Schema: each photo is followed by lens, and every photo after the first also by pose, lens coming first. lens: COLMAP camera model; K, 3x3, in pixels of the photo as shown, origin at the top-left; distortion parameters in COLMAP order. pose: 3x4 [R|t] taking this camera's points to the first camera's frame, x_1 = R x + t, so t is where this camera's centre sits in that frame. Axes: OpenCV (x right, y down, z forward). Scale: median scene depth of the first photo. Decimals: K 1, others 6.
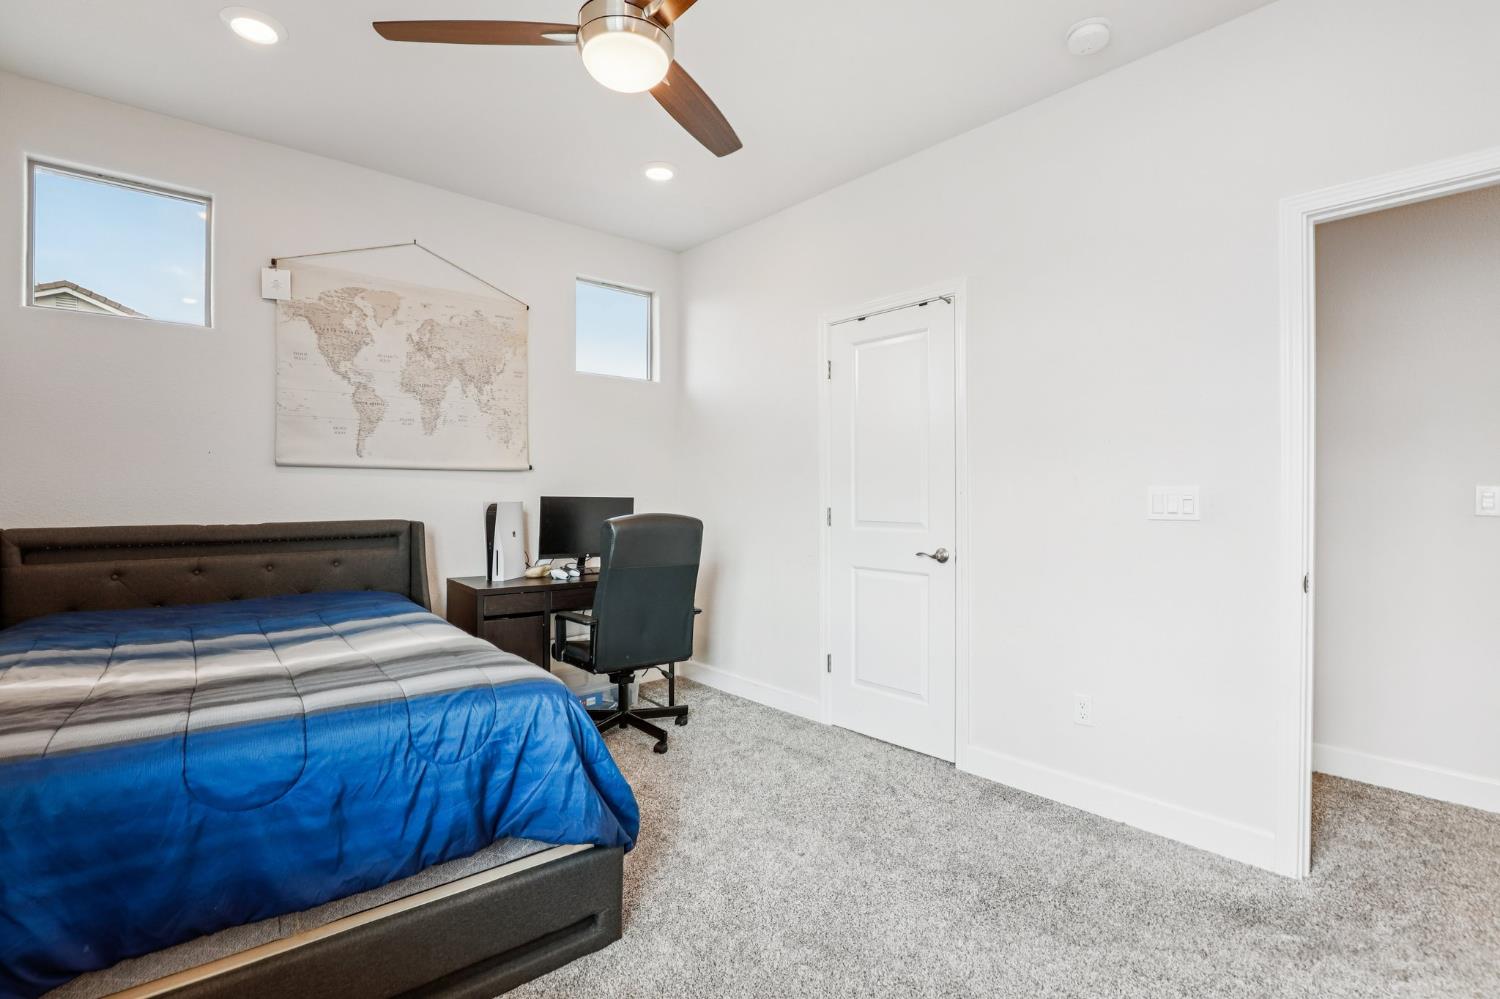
lens RADIAL K [[689.7, 0, 745.5], [0, 689.7, 497.7], [0, 0, 1]] dist [-0.005057, 0.000070]
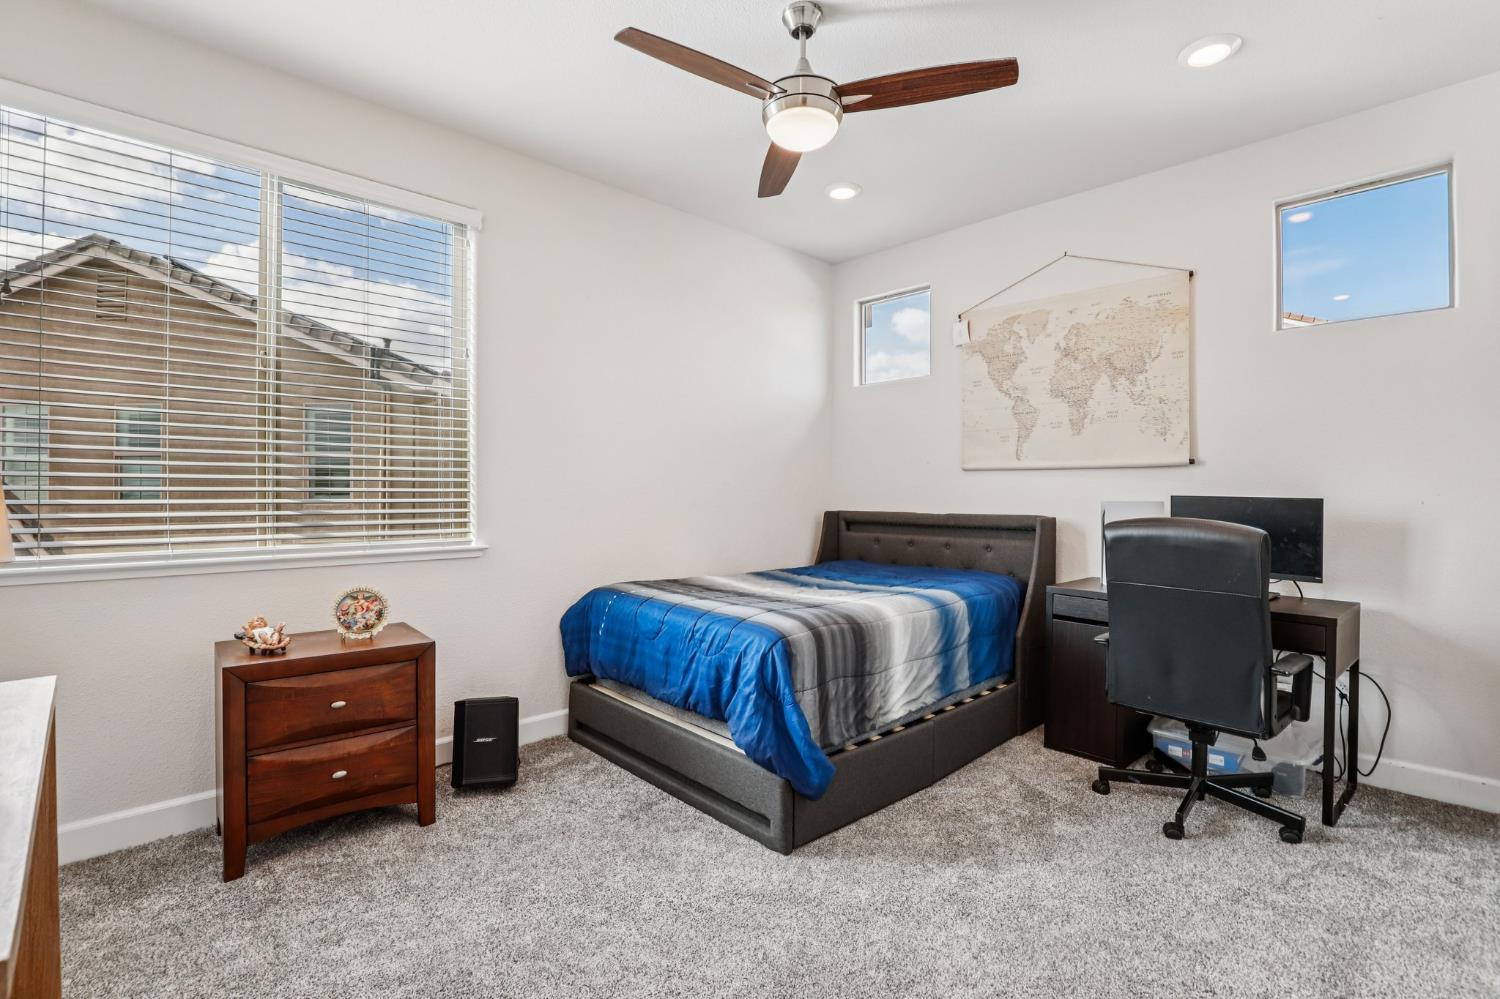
lens RADIAL K [[689.7, 0, 746.1], [0, 689.7, 490.8], [0, 0, 1]] dist [-0.005057, 0.000070]
pose [[0.076397, -0.002849, -0.997073, 0.574008], [-0.012948, 0.999909, -0.003849, 0.002445], [0.996993, 0.013204, 0.076353, 0.466672]]
